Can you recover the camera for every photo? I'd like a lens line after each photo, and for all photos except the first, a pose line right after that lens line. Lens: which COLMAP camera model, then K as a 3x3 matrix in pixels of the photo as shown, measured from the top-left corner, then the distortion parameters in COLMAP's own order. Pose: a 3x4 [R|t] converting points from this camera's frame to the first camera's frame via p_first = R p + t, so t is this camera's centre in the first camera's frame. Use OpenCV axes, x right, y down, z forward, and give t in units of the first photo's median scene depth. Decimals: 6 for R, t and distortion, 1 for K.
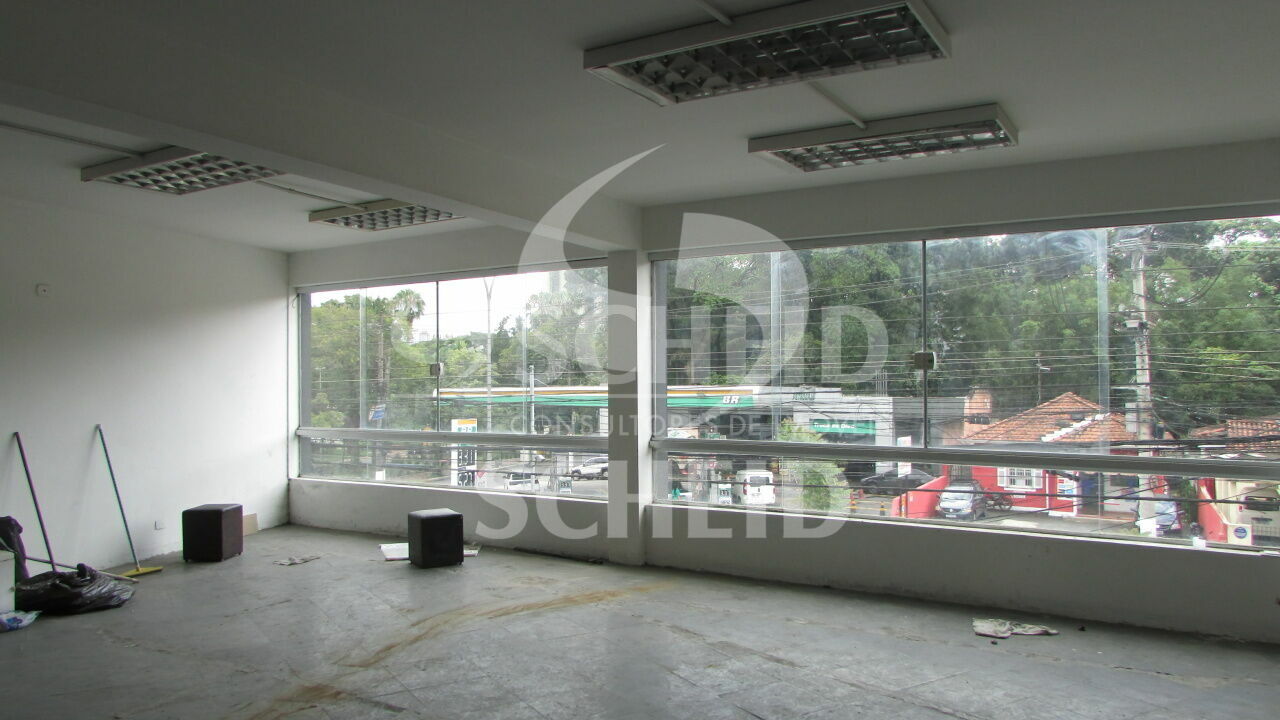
lens RADIAL K [[910.7, 0, 643.7], [0, 910.7, 366.2], [0, 0, 1]] dist [-0.012166, -0.000546]
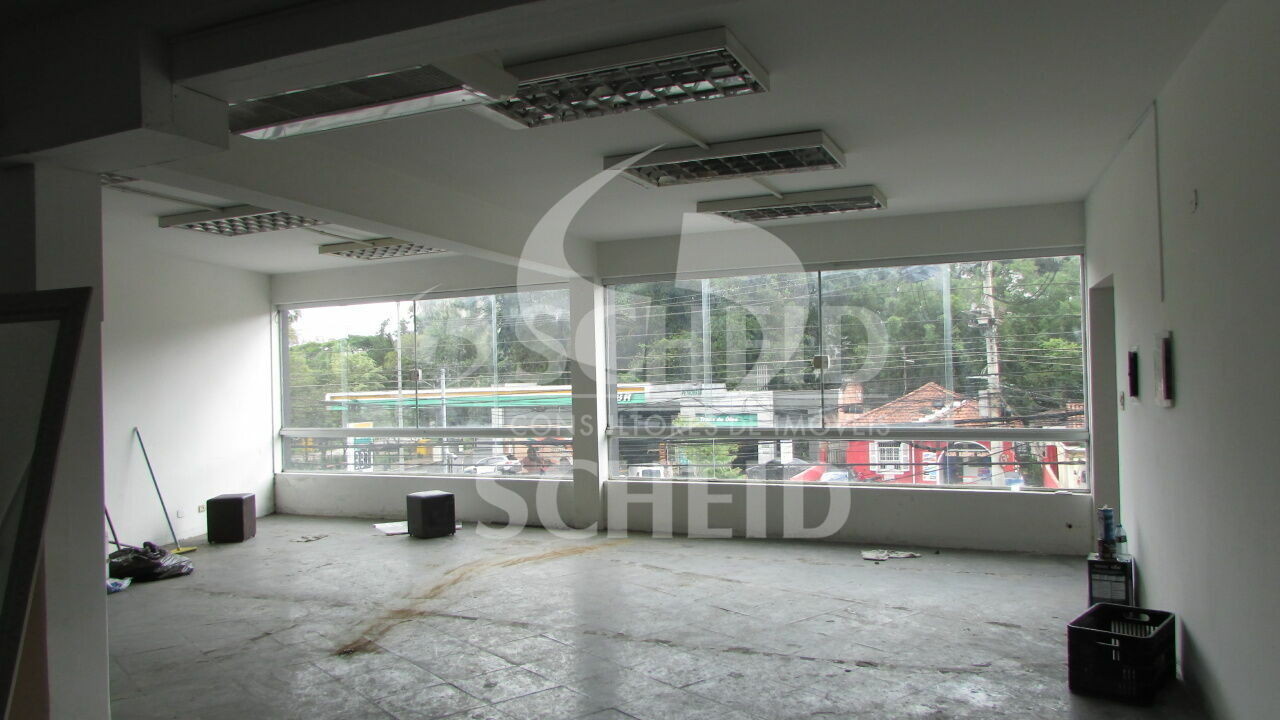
lens RADIAL K [[910.7, 0, 636.5], [0, 910.7, 360.4], [0, 0, 1]] dist [-0.012166, -0.000546]
pose [[0.992077, -0.018349, 0.124285, -0.100205], [0.018867, 0.999818, -0.002990, -0.007039], [-0.124208, 0.005311, 0.992242, -0.230469]]
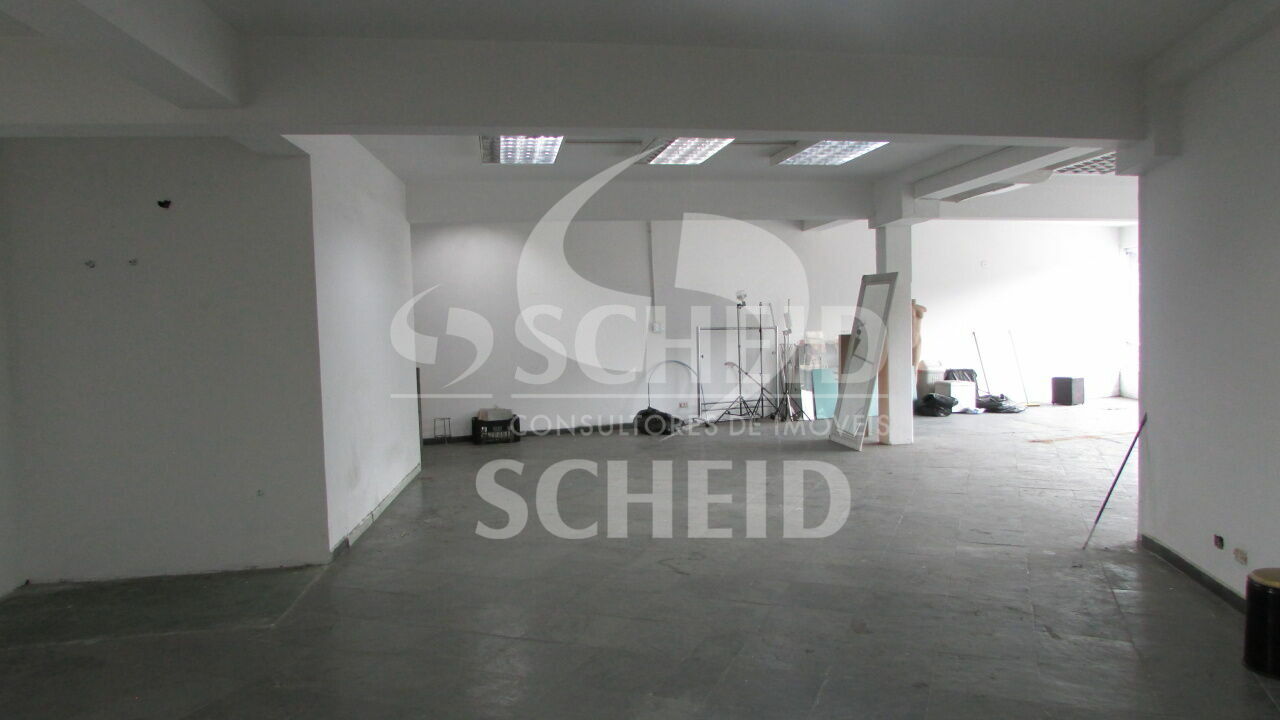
lens RADIAL K [[910.7, 0, 640.7], [0, 910.7, 356.0], [0, 0, 1]] dist [-0.012166, -0.000546]
pose [[0.598931, 0.035485, -0.800014, 0.479607], [0.020020, 0.998042, 0.059257, -0.012634], [0.800551, -0.051507, 0.597048, -0.791066]]
